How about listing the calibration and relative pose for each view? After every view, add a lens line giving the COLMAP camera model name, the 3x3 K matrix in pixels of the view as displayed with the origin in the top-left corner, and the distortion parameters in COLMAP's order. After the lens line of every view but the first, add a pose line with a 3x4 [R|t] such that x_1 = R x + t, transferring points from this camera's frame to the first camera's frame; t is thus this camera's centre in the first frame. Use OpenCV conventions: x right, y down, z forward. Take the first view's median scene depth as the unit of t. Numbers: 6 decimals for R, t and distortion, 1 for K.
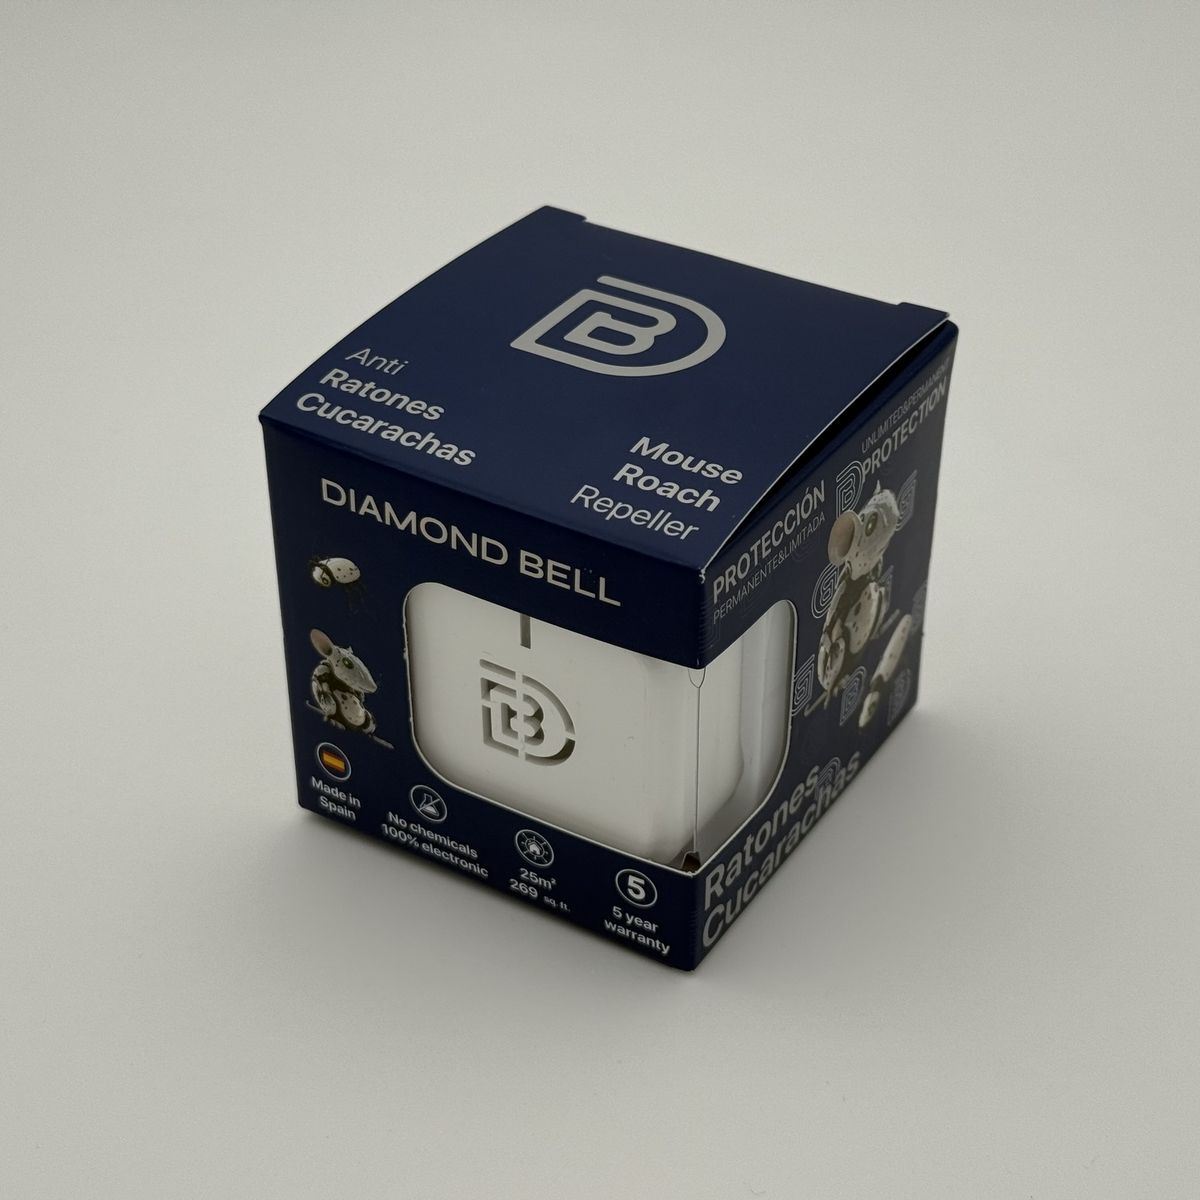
lens RADIAL K [[2346.8, 0, 600.9], [0, 2346.8, 604.3], [0, 0, 1]] dist [0.010881, 0.000000]
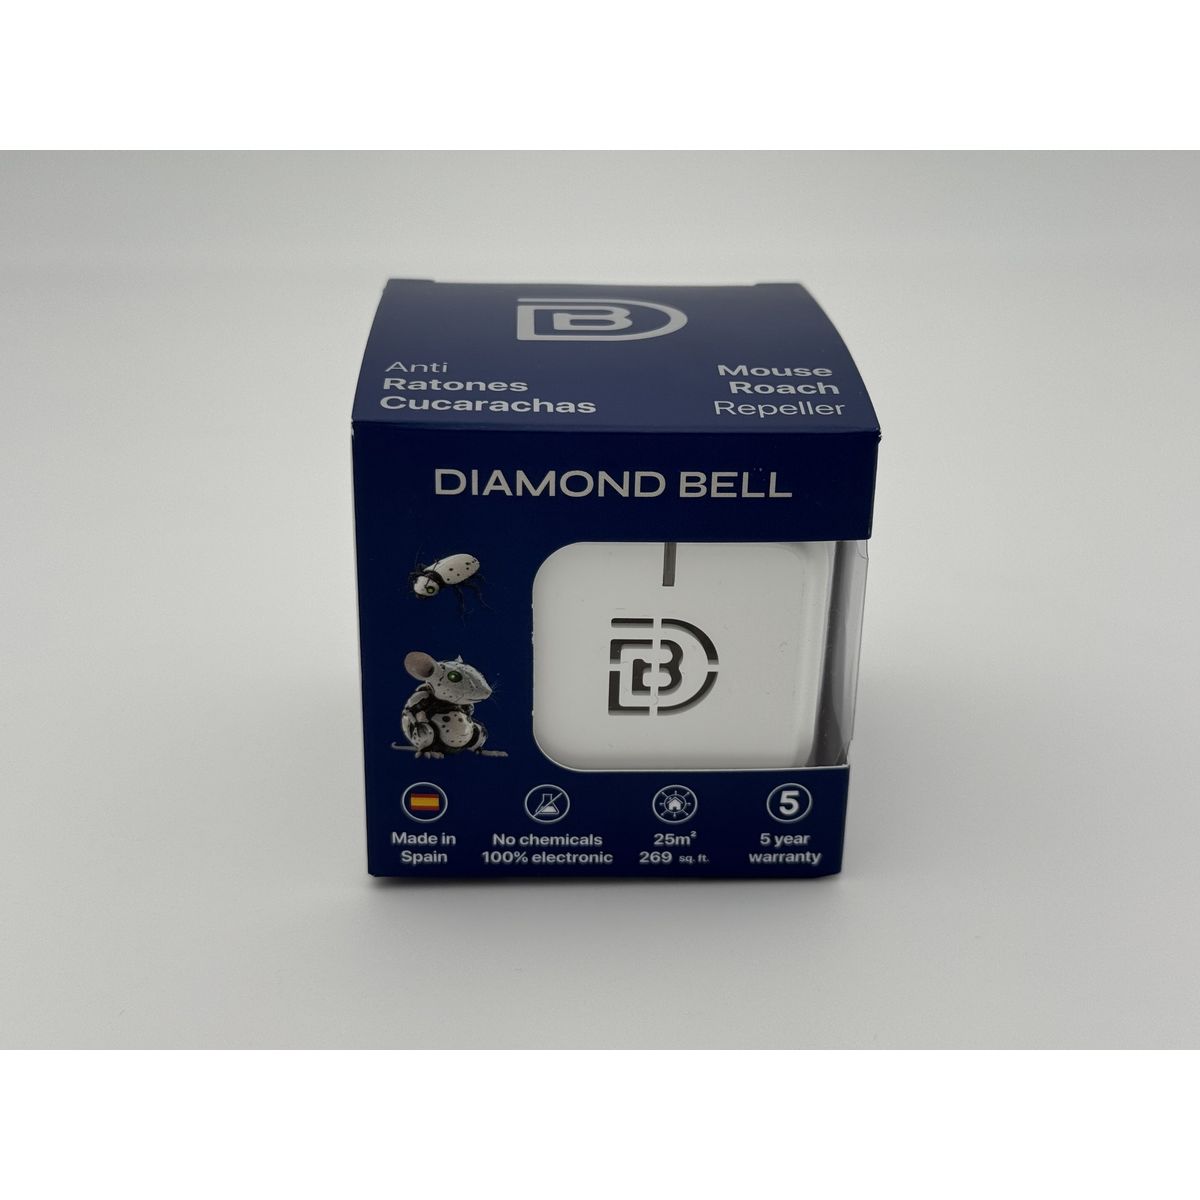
lens RADIAL K [[1761.3, 0, 596.1], [0, 1761.3, 593.7], [0, 0, 1]] dist [0.045463, 0.000000]
pose [[0.833136, -0.208062, 0.512439, -0.434019], [0.304572, 0.945989, -0.111088, 0.093313], [-0.461649, 0.248626, 0.851508, 0.349169]]
